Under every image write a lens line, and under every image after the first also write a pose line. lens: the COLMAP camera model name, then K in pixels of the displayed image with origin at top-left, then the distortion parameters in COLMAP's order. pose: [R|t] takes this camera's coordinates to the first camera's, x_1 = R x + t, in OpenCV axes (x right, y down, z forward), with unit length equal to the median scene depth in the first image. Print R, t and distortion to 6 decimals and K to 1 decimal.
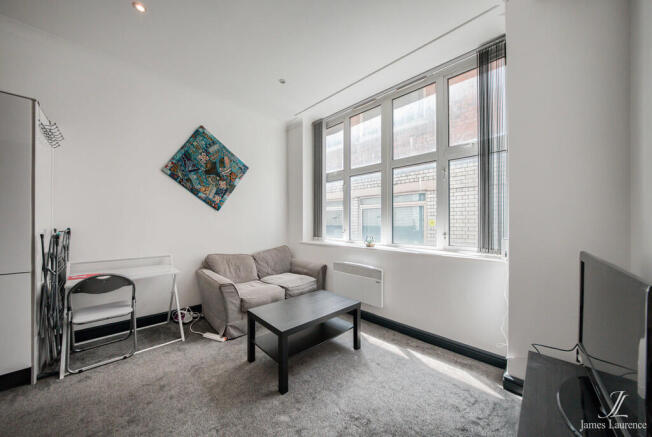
lens RADIAL K [[237.2, 0, 326.0], [0, 237.2, 218.5], [0, 0, 1]] dist [-0.000190, 0.000020]
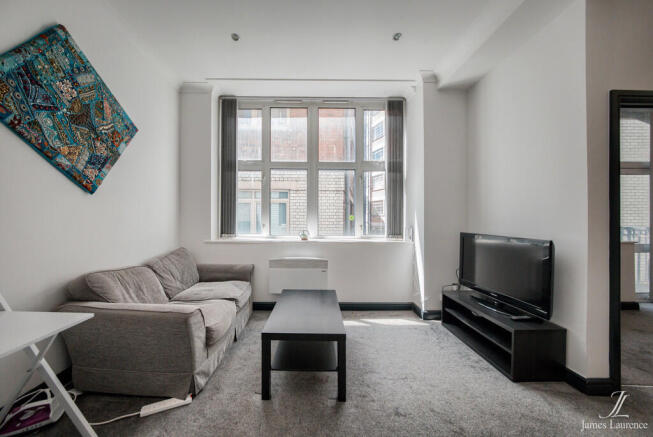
lens RADIAL K [[226.7, 0, 324.8], [0, 226.7, 214.6], [0, 0, 1]] dist [-0.000108, 0.000030]
pose [[0.684817, 0.014934, 0.728562, -0.467030], [-0.015271, 0.999865, -0.006141, 0.010803], [-0.728555, -0.006920, 0.684953, 0.238744]]
